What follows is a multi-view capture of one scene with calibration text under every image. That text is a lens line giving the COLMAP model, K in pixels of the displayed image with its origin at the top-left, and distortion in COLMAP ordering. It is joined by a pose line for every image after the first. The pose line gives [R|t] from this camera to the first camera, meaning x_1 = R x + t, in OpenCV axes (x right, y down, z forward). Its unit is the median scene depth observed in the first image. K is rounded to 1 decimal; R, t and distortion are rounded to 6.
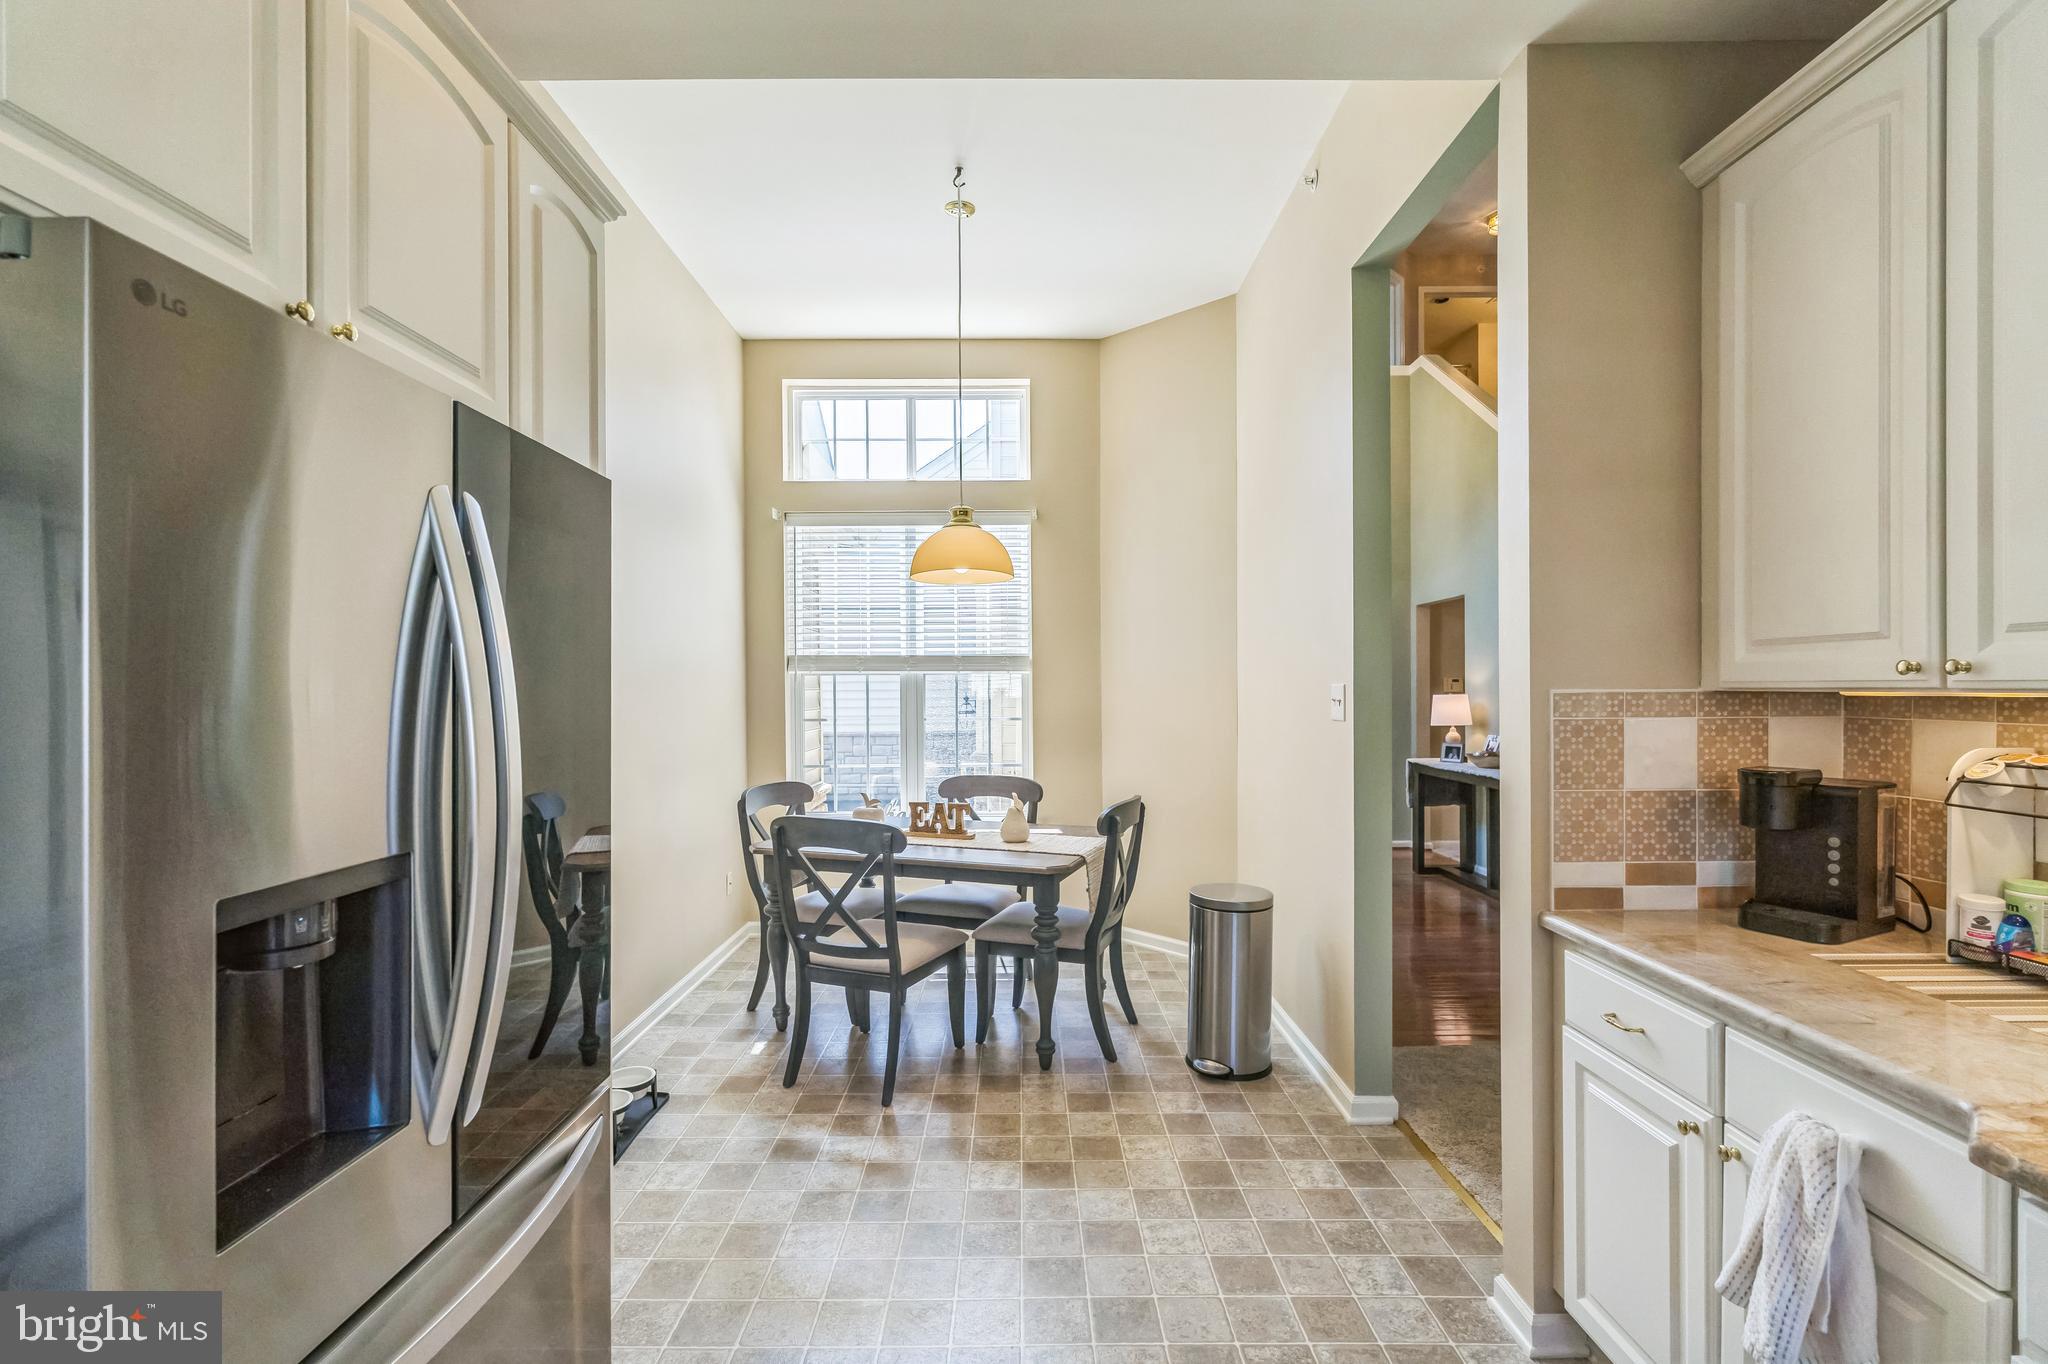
lens RADIAL K [[910.2, 0, 1014.8], [0, 910.2, 691.0], [0, 0, 1]] dist [-0.003718, 0.000322]
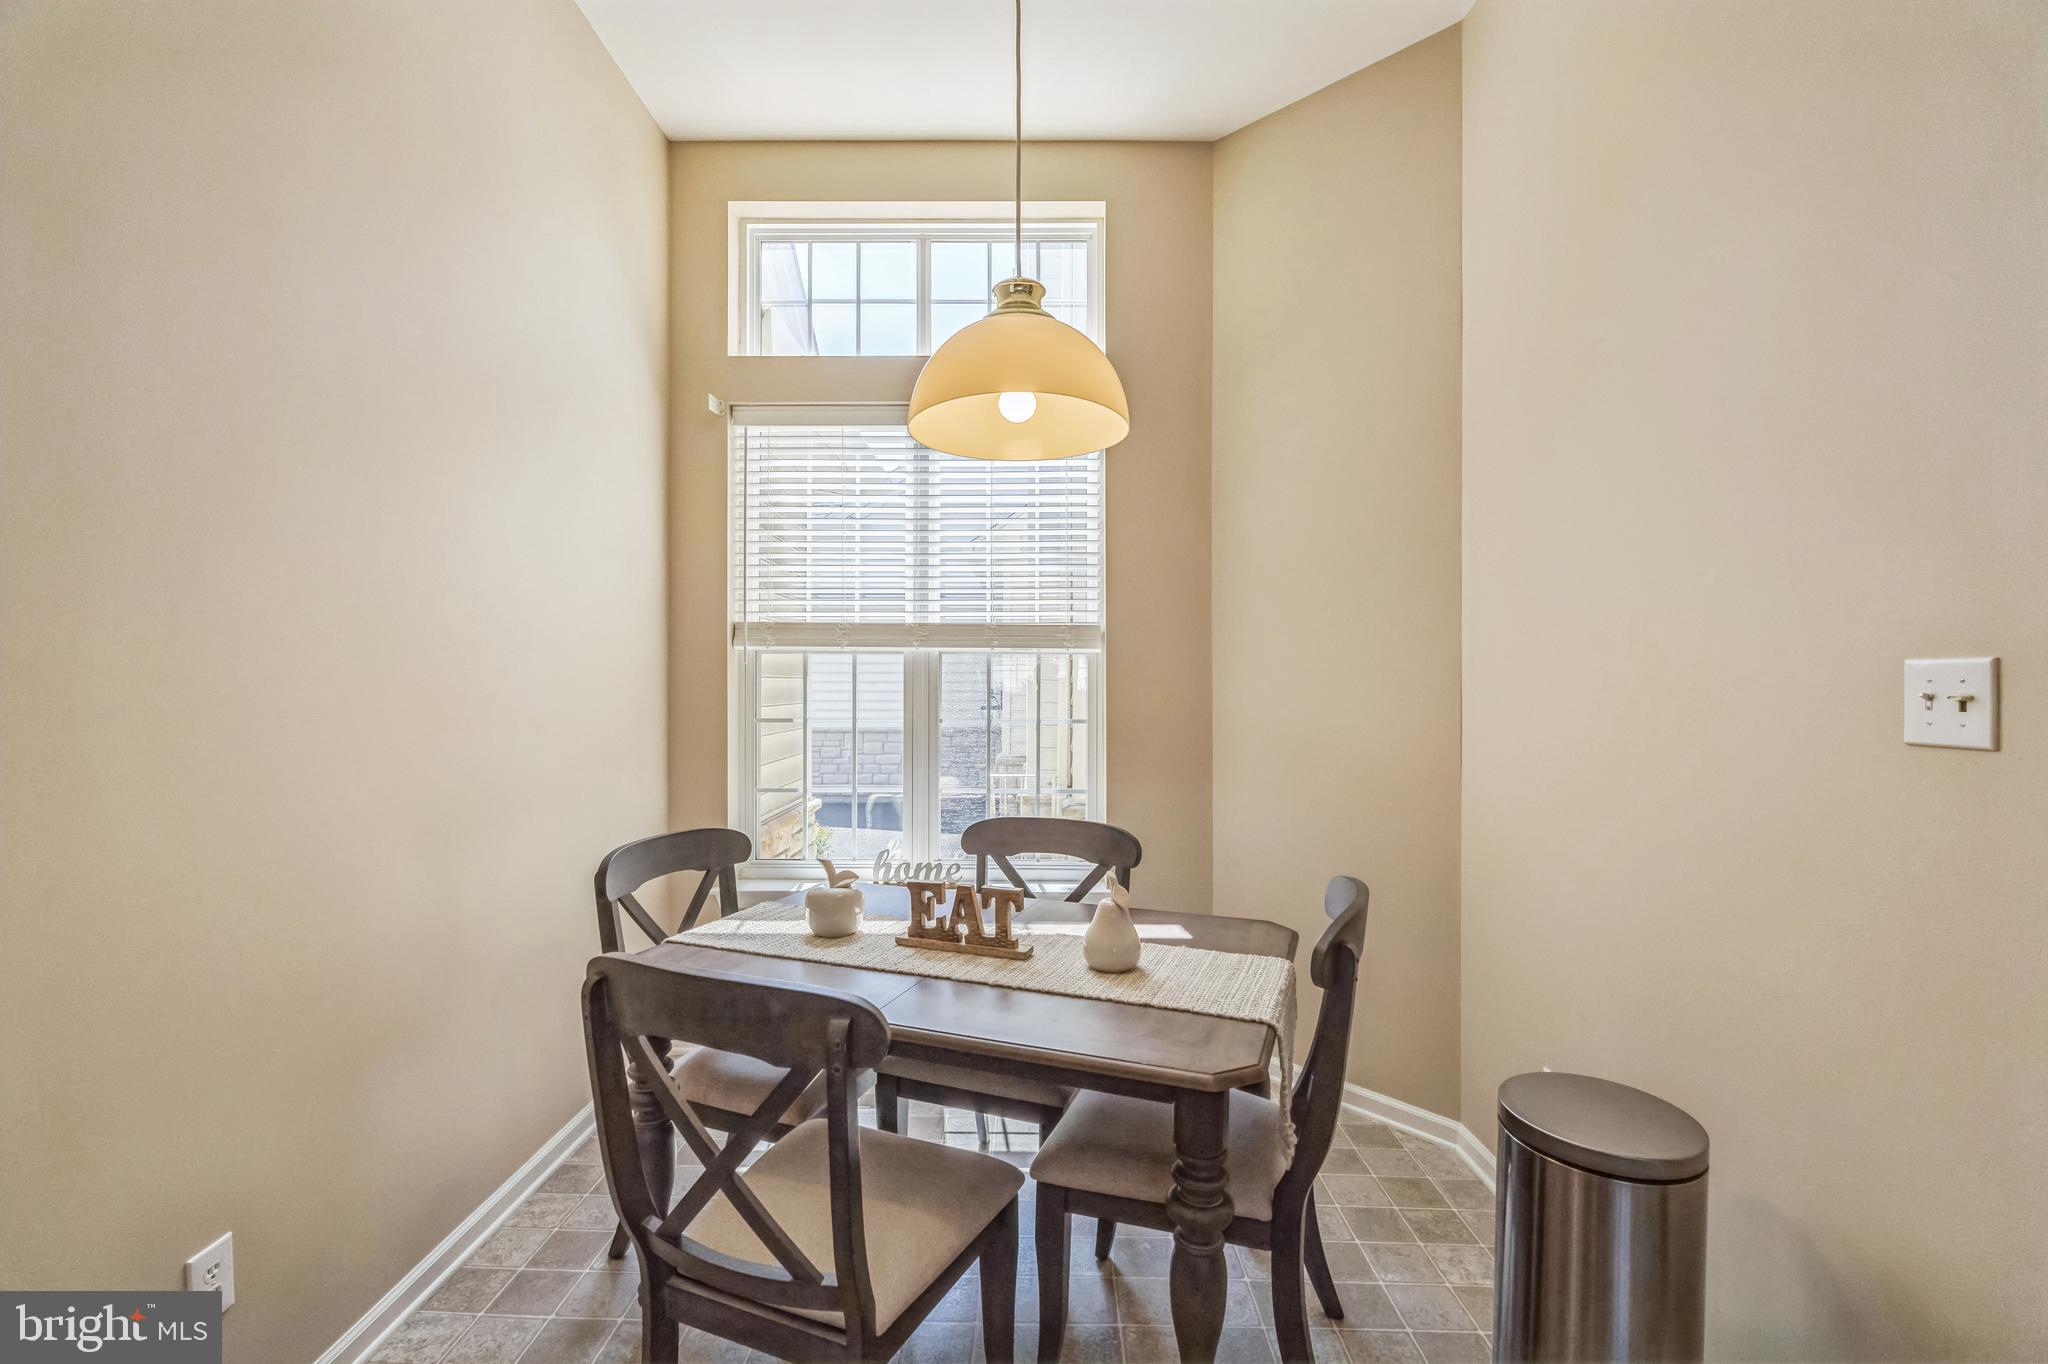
lens RADIAL K [[910.2, 0, 1014.8], [0, 910.2, 691.0], [0, 0, 1]] dist [-0.003718, 0.000322]
pose [[0.999760, 0.008693, -0.020105, -0.032775], [-0.008529, 0.999930, 0.008253, 0.003882], [0.020175, -0.008080, 0.999764, 0.350898]]
